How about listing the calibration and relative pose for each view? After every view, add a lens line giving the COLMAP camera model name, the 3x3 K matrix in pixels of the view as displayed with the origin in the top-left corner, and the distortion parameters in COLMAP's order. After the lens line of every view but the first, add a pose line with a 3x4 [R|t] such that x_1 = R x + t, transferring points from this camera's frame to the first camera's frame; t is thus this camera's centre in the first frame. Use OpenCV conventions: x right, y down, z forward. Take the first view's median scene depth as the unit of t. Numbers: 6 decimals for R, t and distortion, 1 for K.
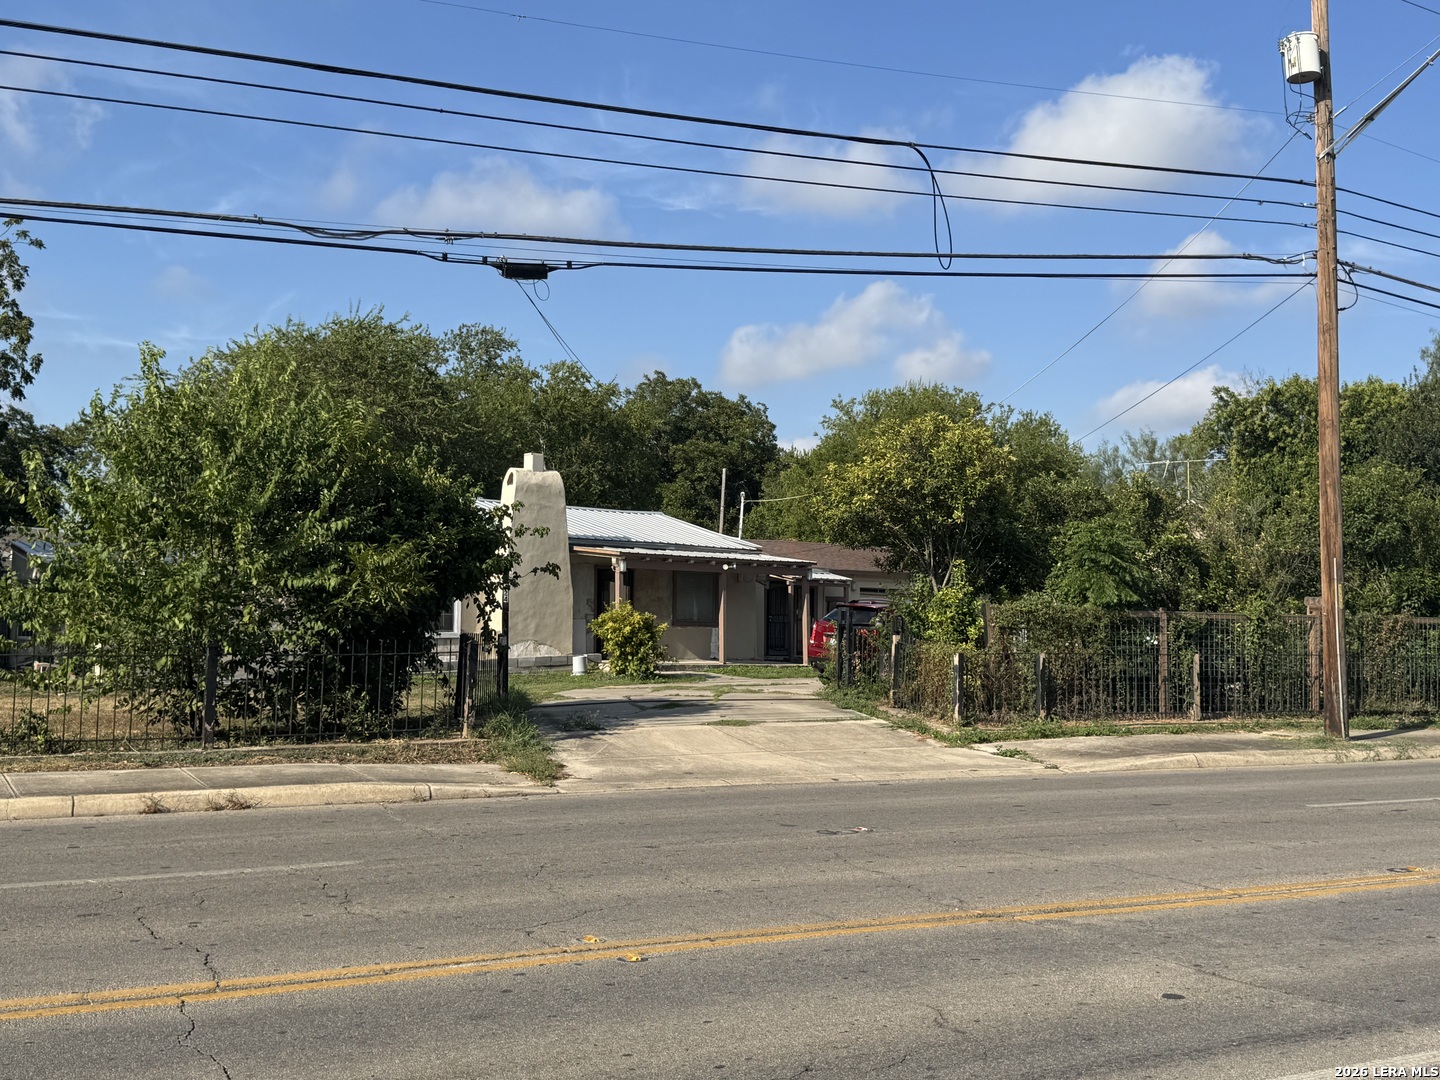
lens RADIAL K [[1594.3, 0, 720.0], [0, 1594.3, 540.0], [0, 0, 1]] dist [0.092250, -0.004654]
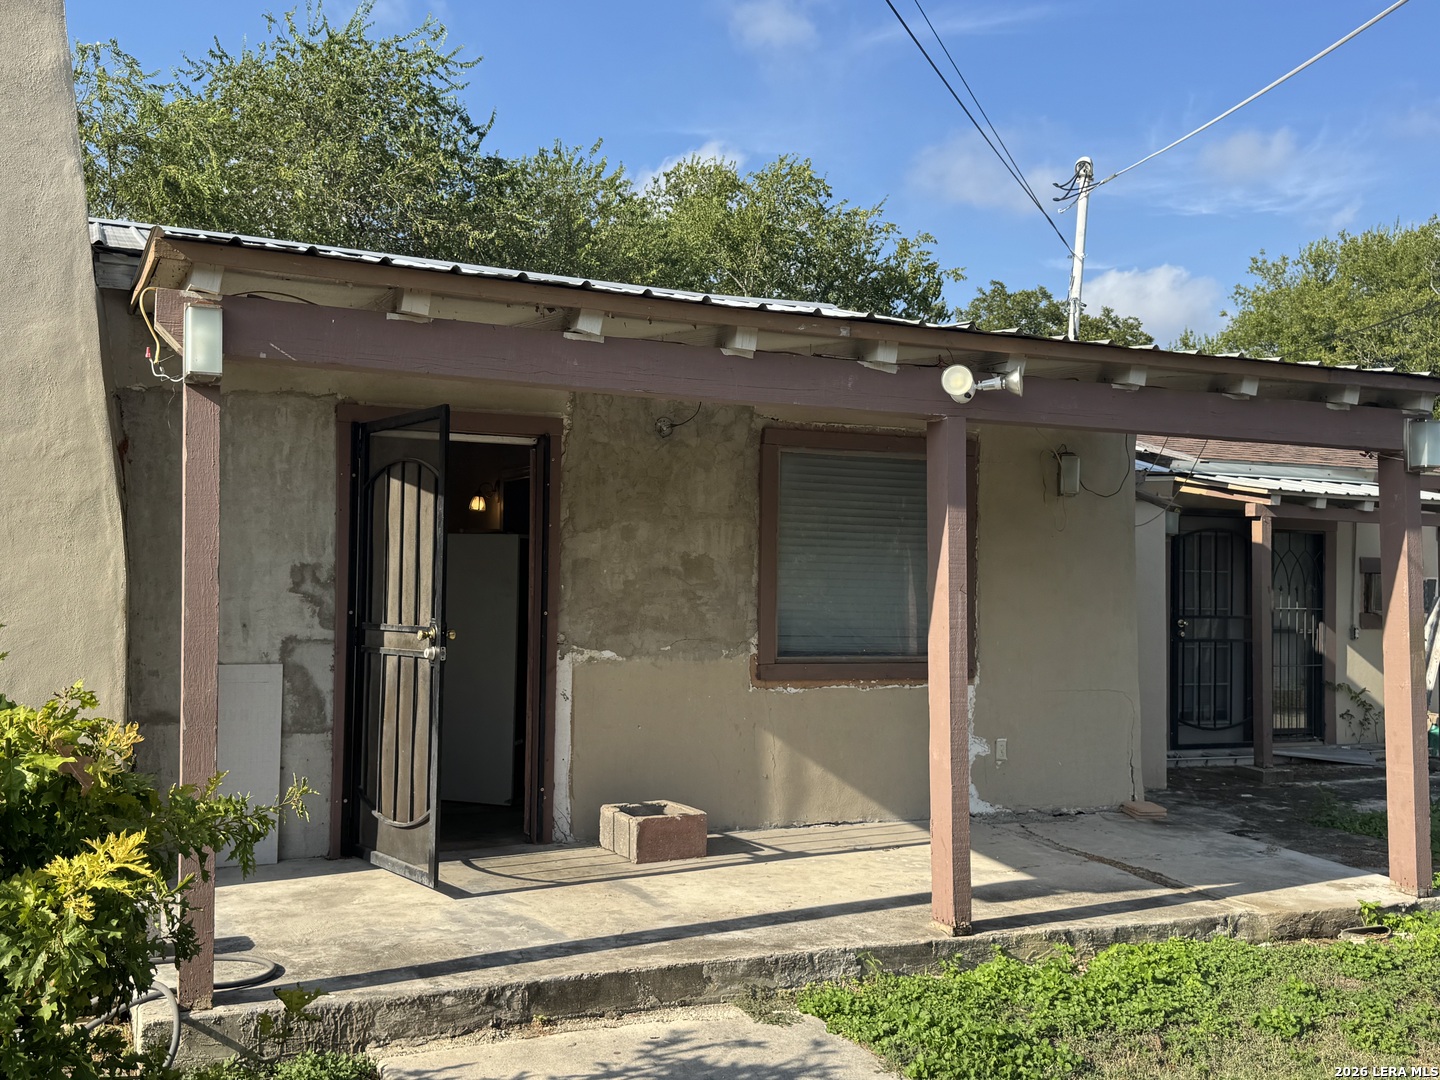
lens RADIAL K [[1399.5, 0, 728.7], [0, 1399.5, 545.4], [0, 0, 1]] dist [0.217844, -0.518103]
pose [[0.969216, -0.003053, -0.246194, 0.017057], [0.008426, 0.999749, 0.020771, 0.031462], [0.246069, -0.022206, 0.968998, 0.844722]]
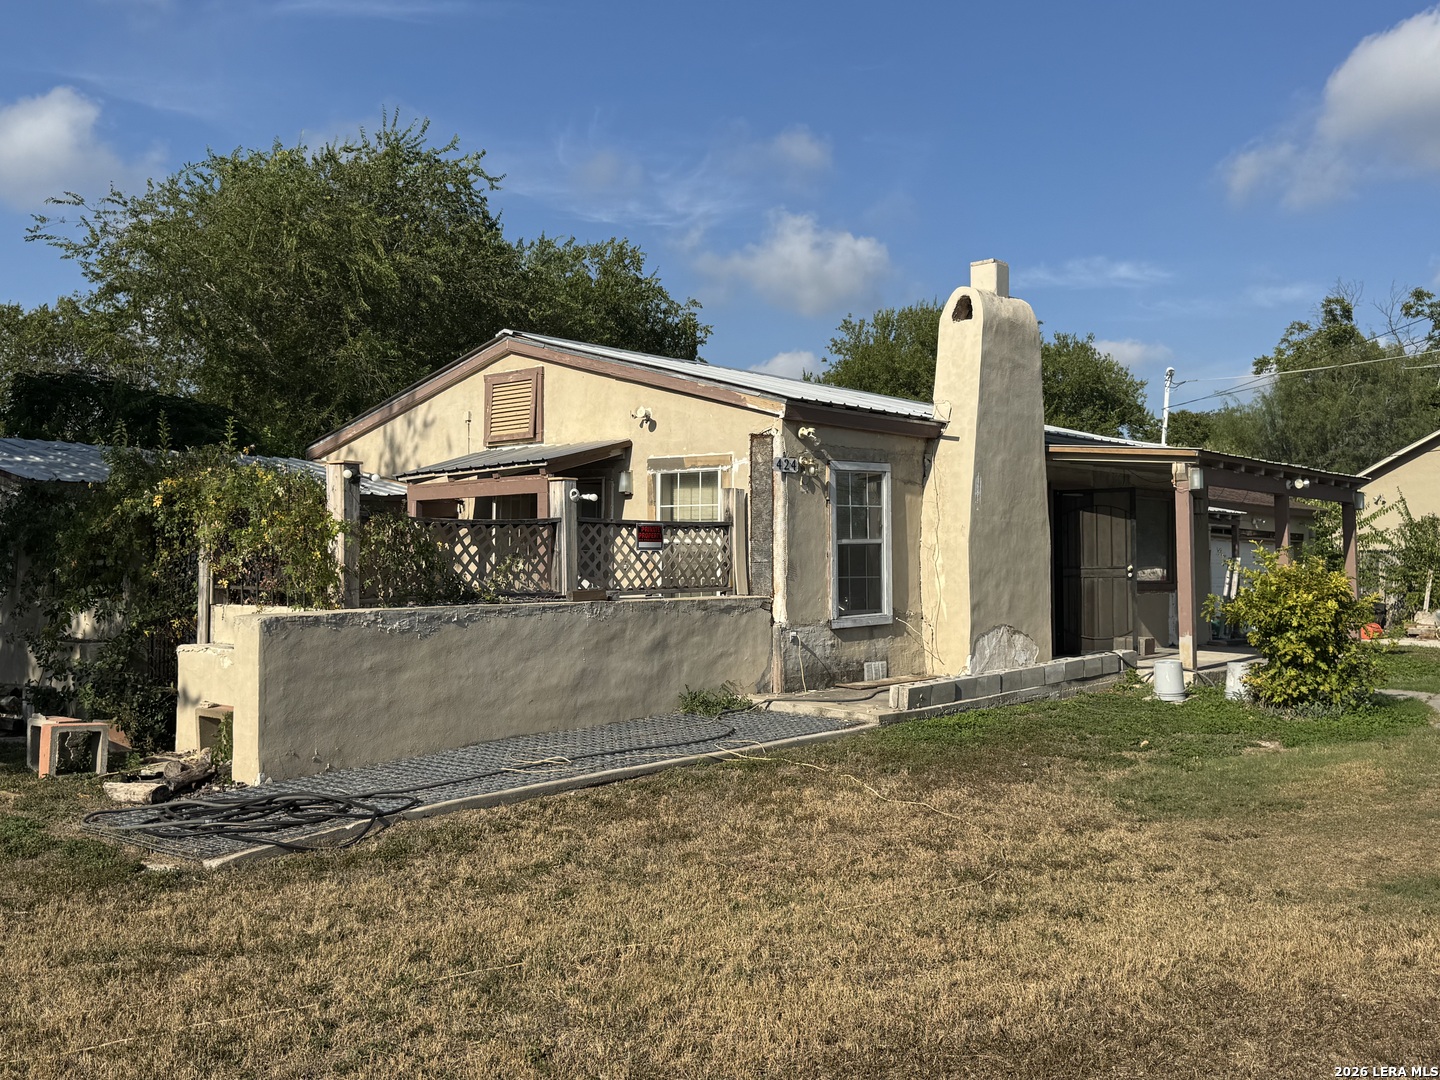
lens RADIAL K [[1399.5, 0, 728.7], [0, 1399.5, 545.4], [0, 0, 1]] dist [0.217844, -0.518103]
pose [[0.985309, -0.009667, 0.170506, -0.271318], [0.004010, 0.999431, 0.033489, 0.020718], [-0.170733, -0.032313, 0.984787, 0.549432]]
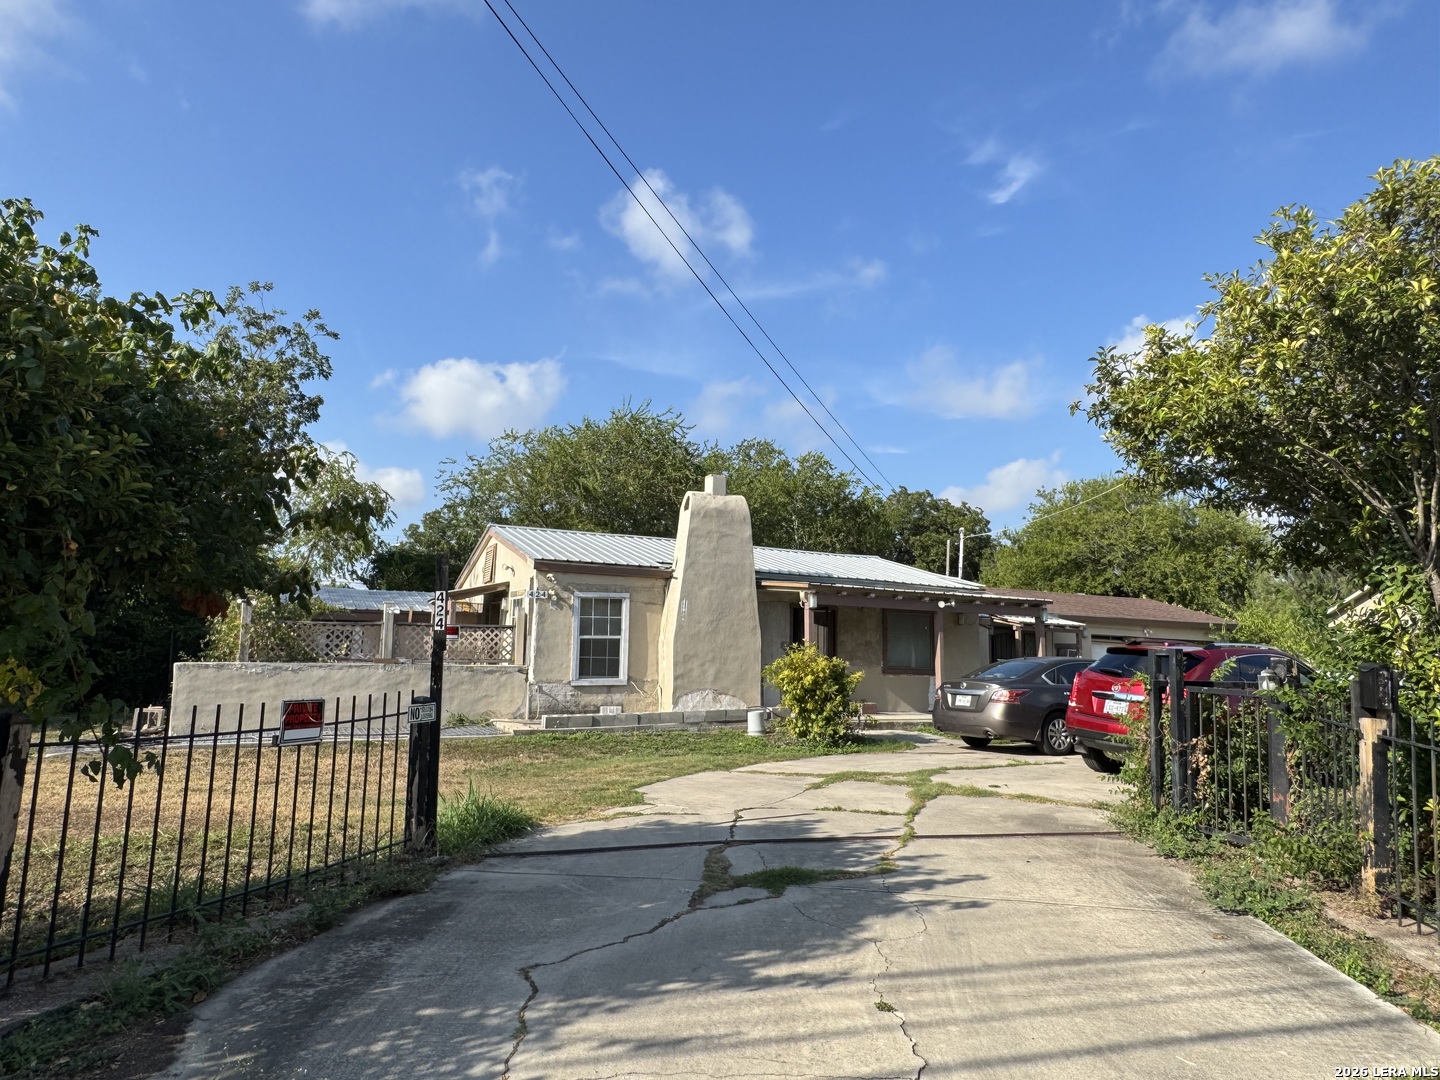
lens RADIAL K [[951.1, 0, 720.0], [0, 951.1, 540.0], [0, 0, 1]] dist [0.000958, 0.000285]
pose [[0.971322, -0.021902, -0.236756, 0.009371], [0.002956, 0.996784, -0.080085, 0.022861], [0.237749, 0.077089, 0.968263, 0.482026]]
